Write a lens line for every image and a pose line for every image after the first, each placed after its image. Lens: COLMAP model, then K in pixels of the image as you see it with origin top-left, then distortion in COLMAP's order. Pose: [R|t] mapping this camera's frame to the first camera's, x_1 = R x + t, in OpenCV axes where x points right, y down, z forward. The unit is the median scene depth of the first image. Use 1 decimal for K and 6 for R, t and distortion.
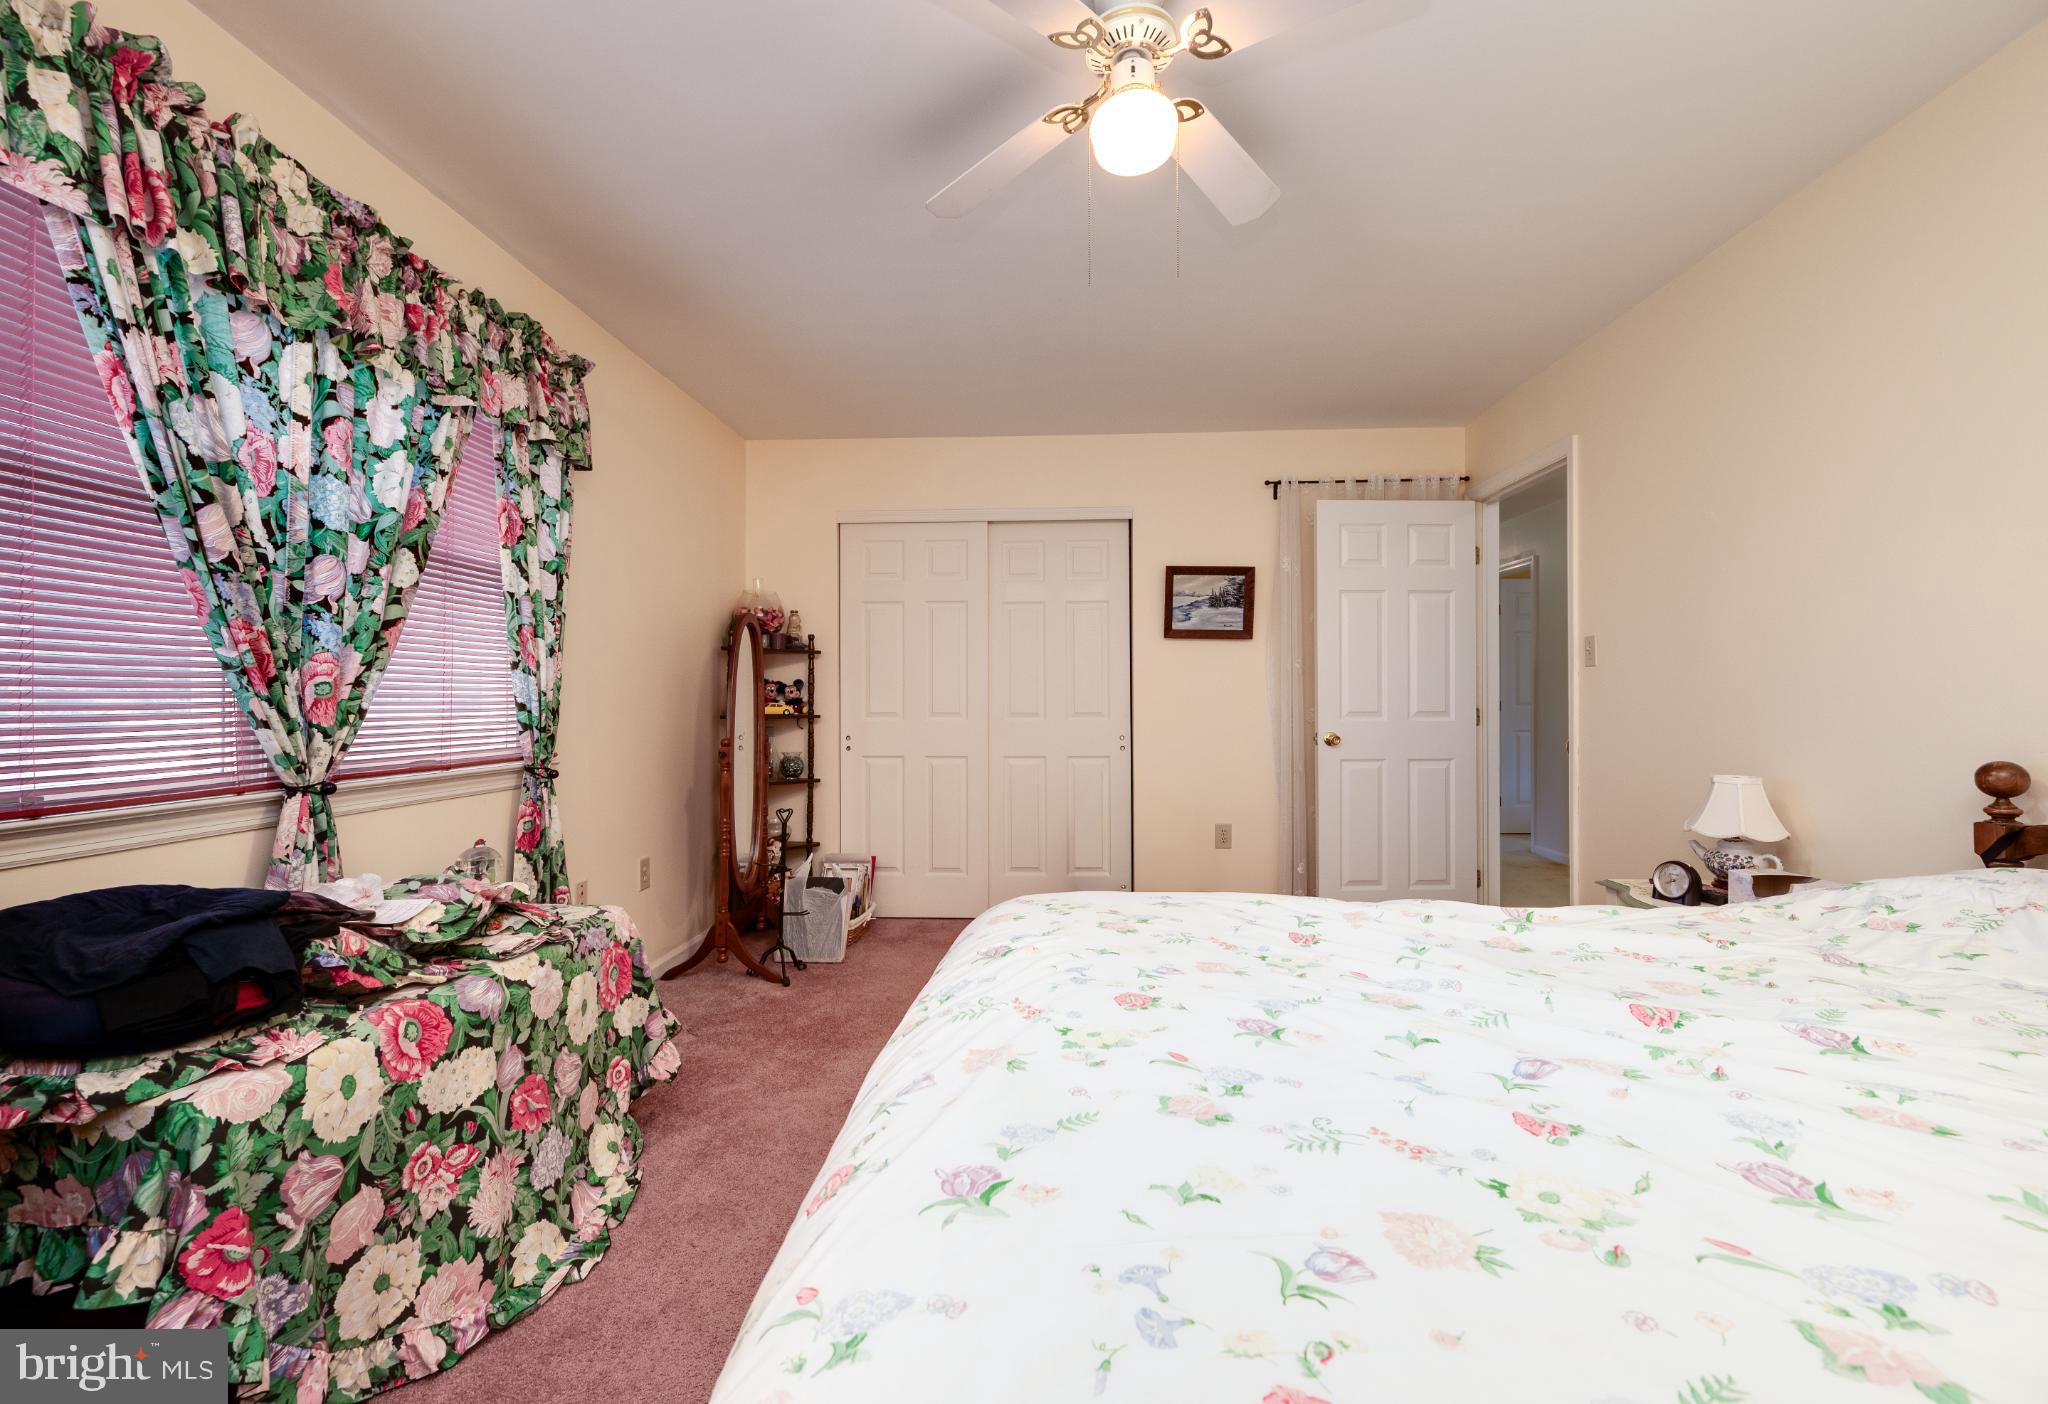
lens RADIAL K [[945.9, 0, 1024.0], [0, 945.9, 702.0], [0, 0, 1]] dist [0.000109, -0.000031]
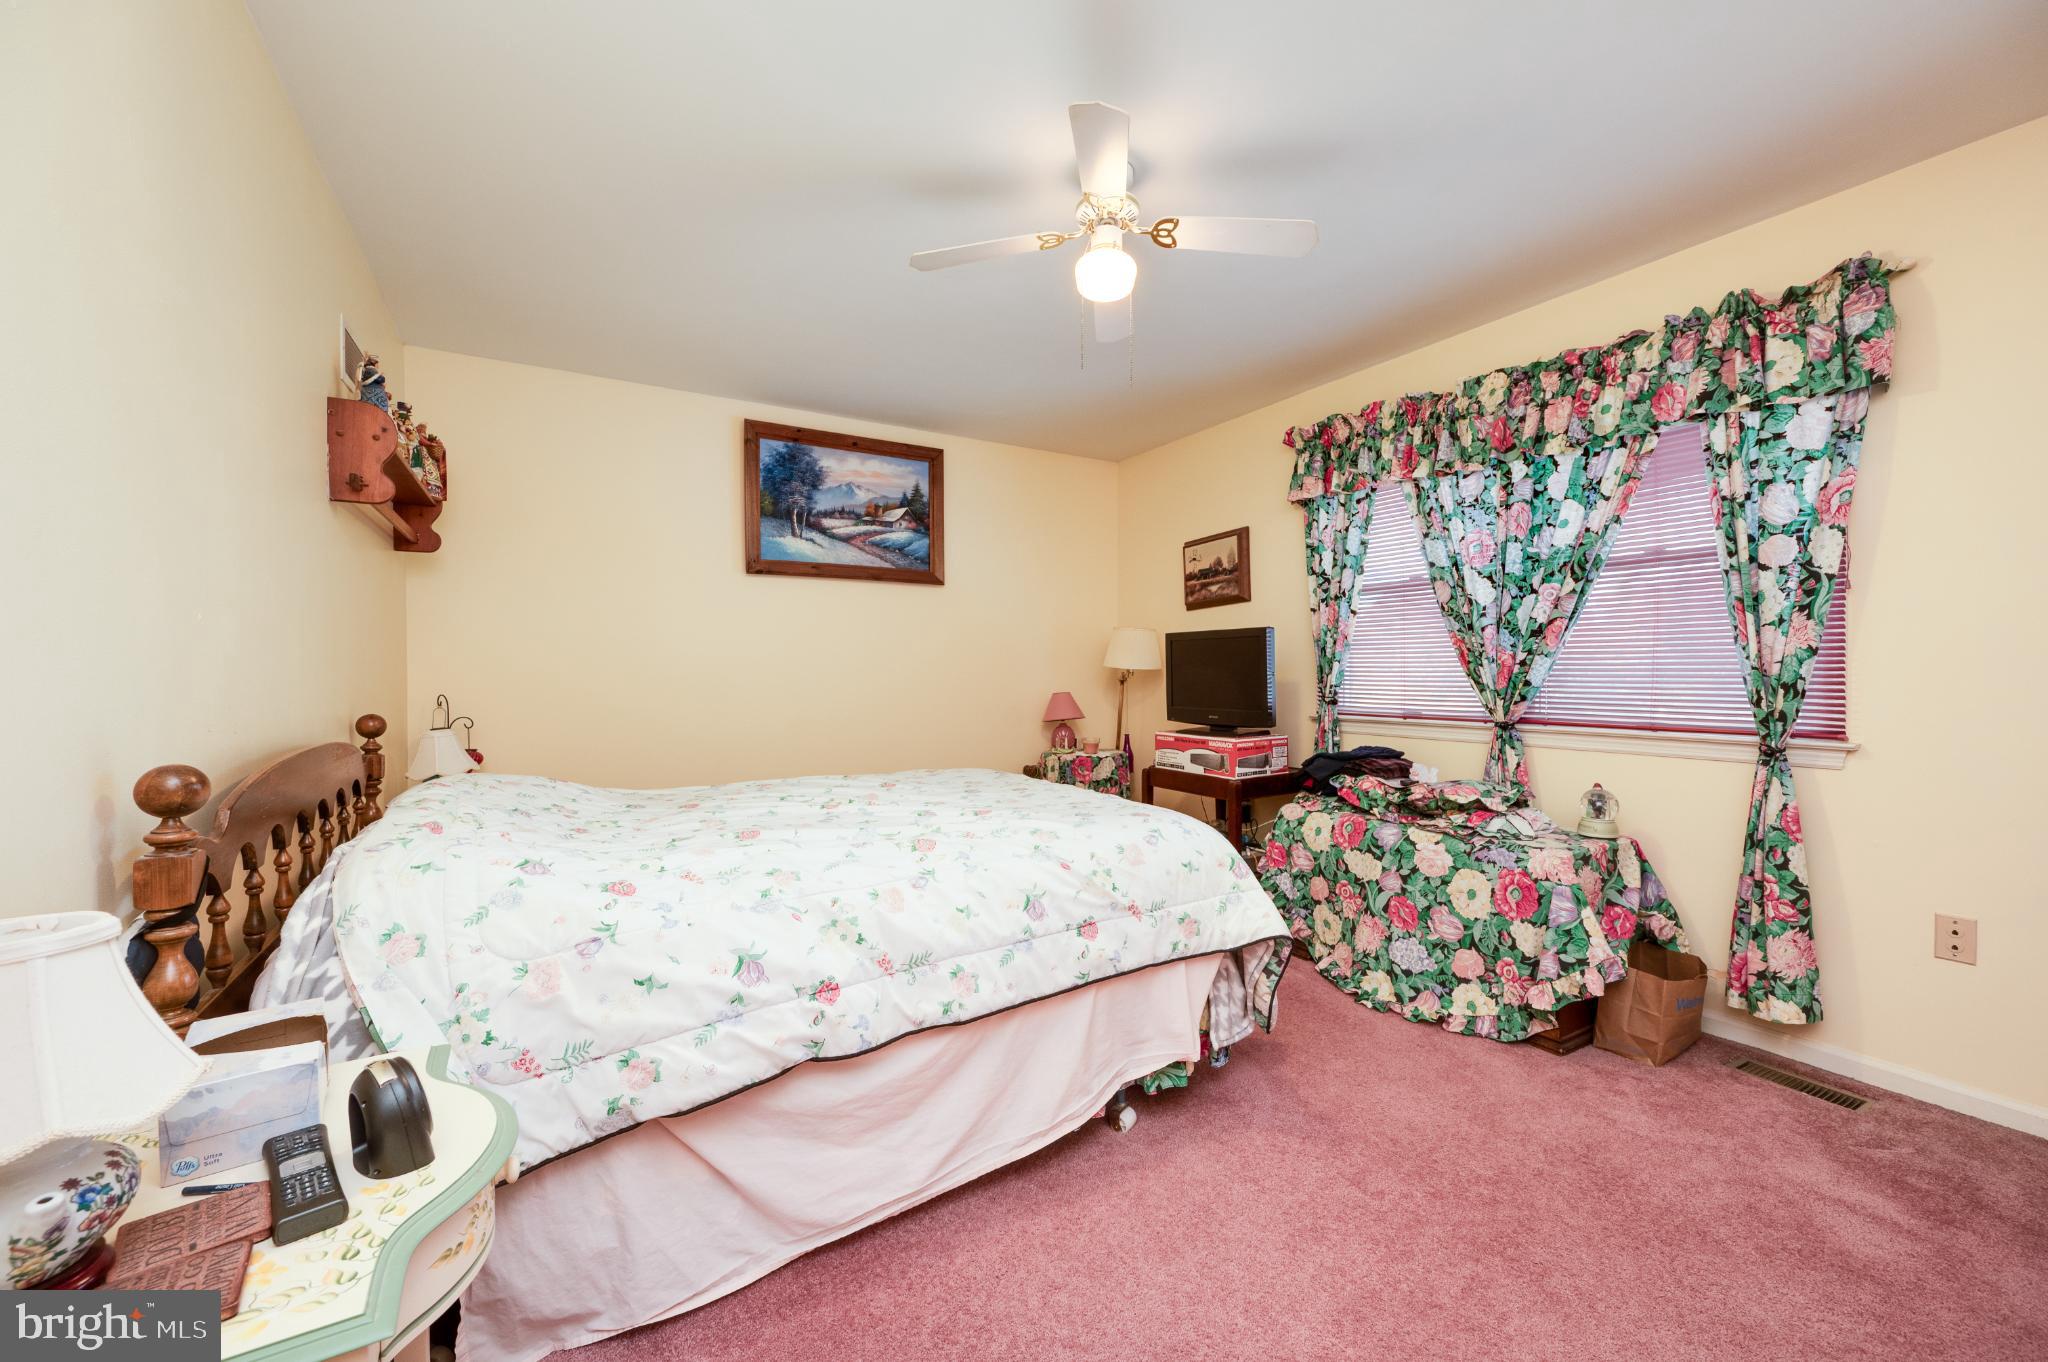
lens RADIAL K [[812.9, 0, 1042.7], [0, 812.9, 684.7], [0, 0, 1]] dist [-0.001753, -0.000075]
pose [[-0.850139, 0.011755, -0.526427, 0.780015], [0.004122, 0.999869, 0.015669, -0.008950], [0.526542, 0.011150, -0.850076, 1.874119]]
